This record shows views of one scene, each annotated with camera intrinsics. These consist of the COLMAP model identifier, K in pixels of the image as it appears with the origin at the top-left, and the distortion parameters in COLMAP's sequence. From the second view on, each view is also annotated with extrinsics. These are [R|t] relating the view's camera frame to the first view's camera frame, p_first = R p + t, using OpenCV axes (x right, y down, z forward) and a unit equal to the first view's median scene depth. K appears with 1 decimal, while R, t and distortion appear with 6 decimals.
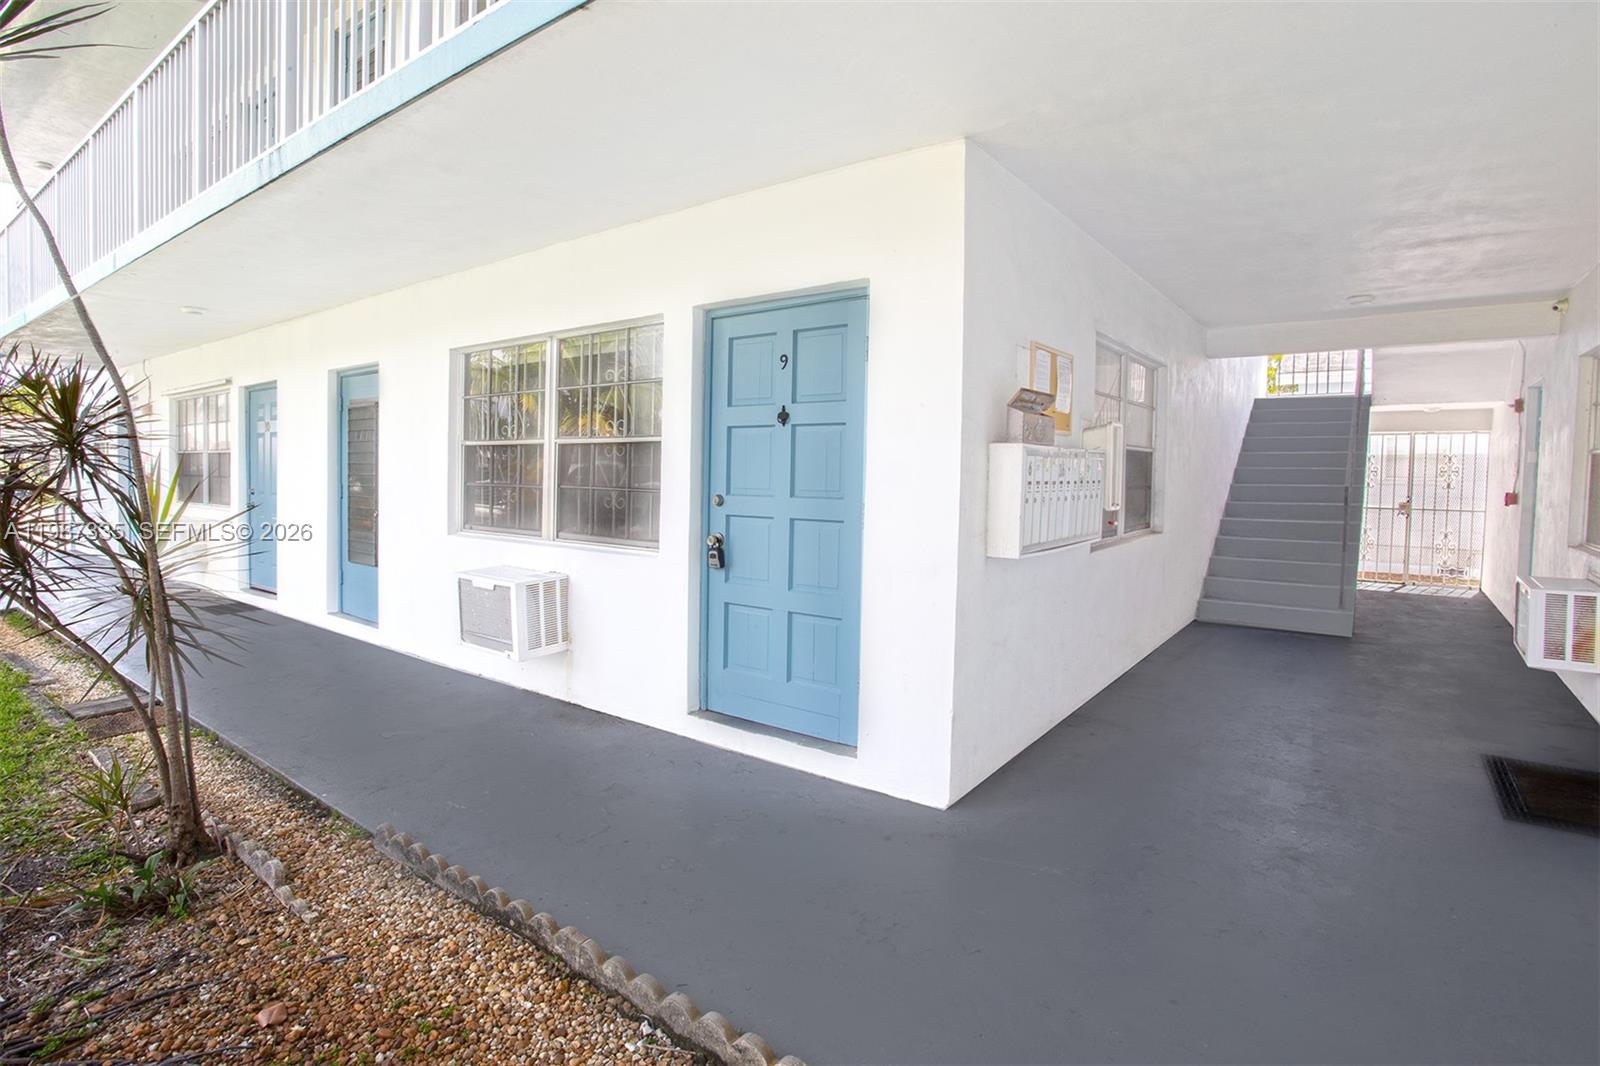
lens RADIAL K [[815.9, 0, 800.5], [0, 815.9, 543.6], [0, 0, 1]] dist [-0.077906, 0.040496]
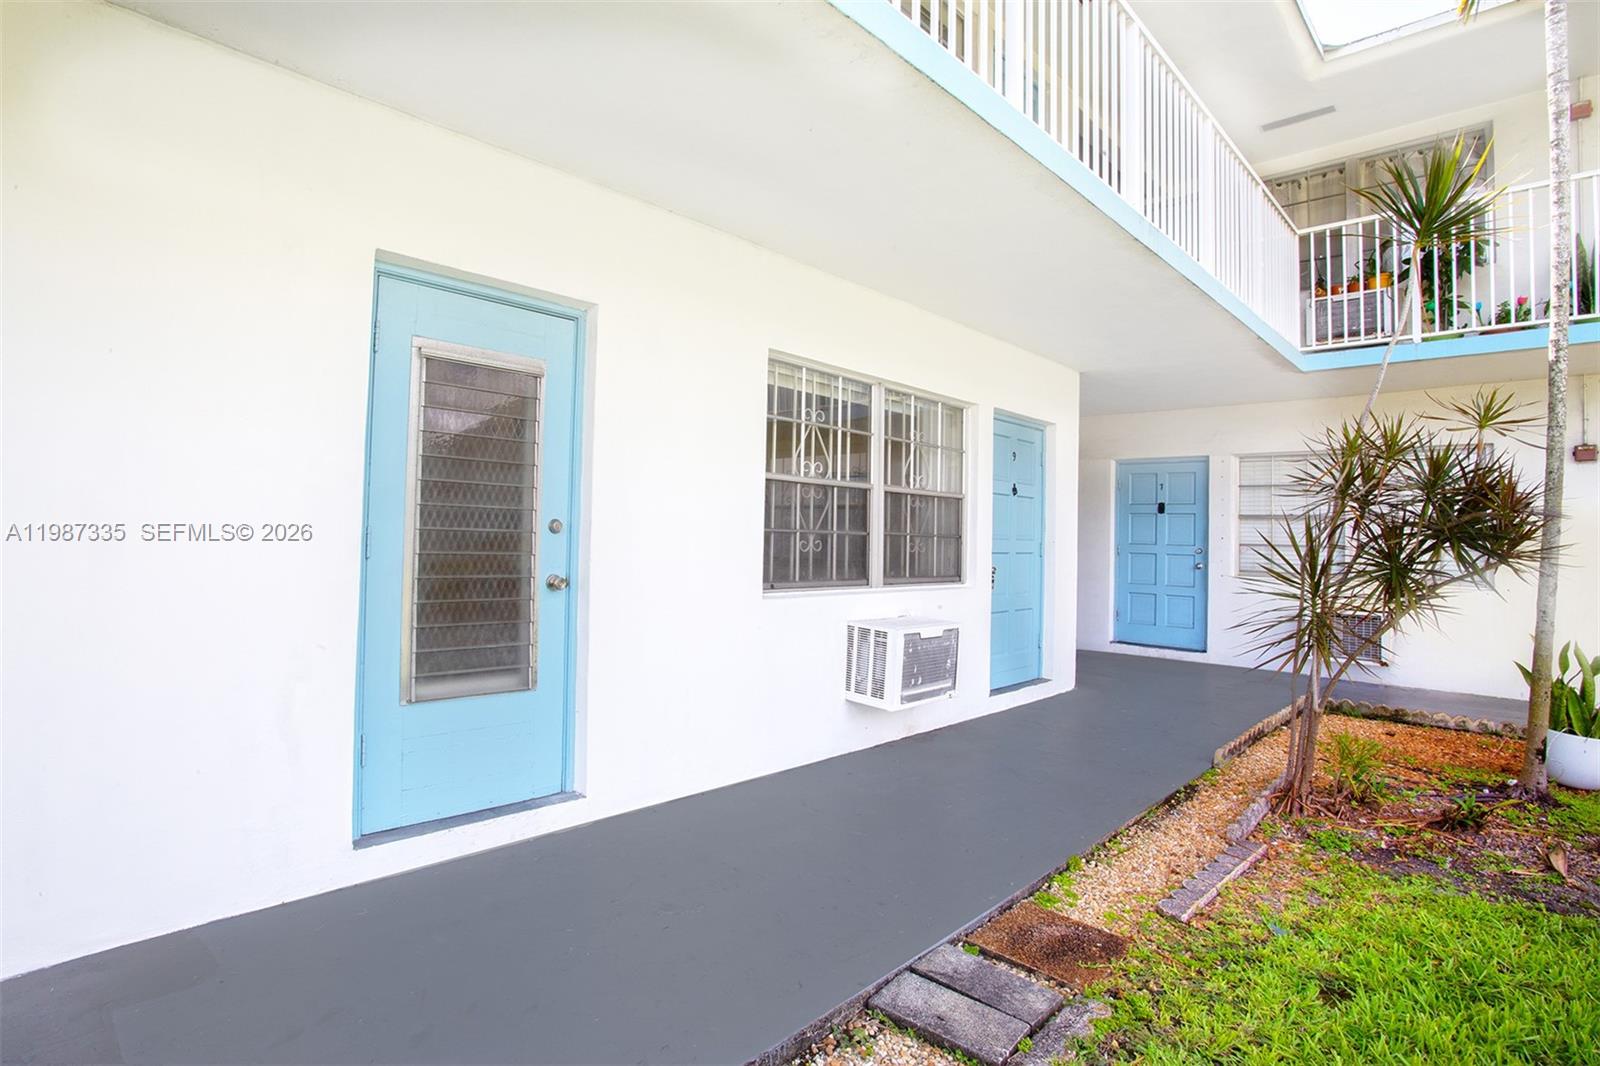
lens RADIAL K [[807.3, 0, 793.3], [0, 807.3, 522.5], [0, 0, 1]] dist [-0.091294, 0.045945]
pose [[0.137641, -0.006660, 0.990460, -1.321331], [0.036030, 0.999349, 0.001713, -0.088943], [-0.989827, 0.035451, 0.137791, 0.974556]]
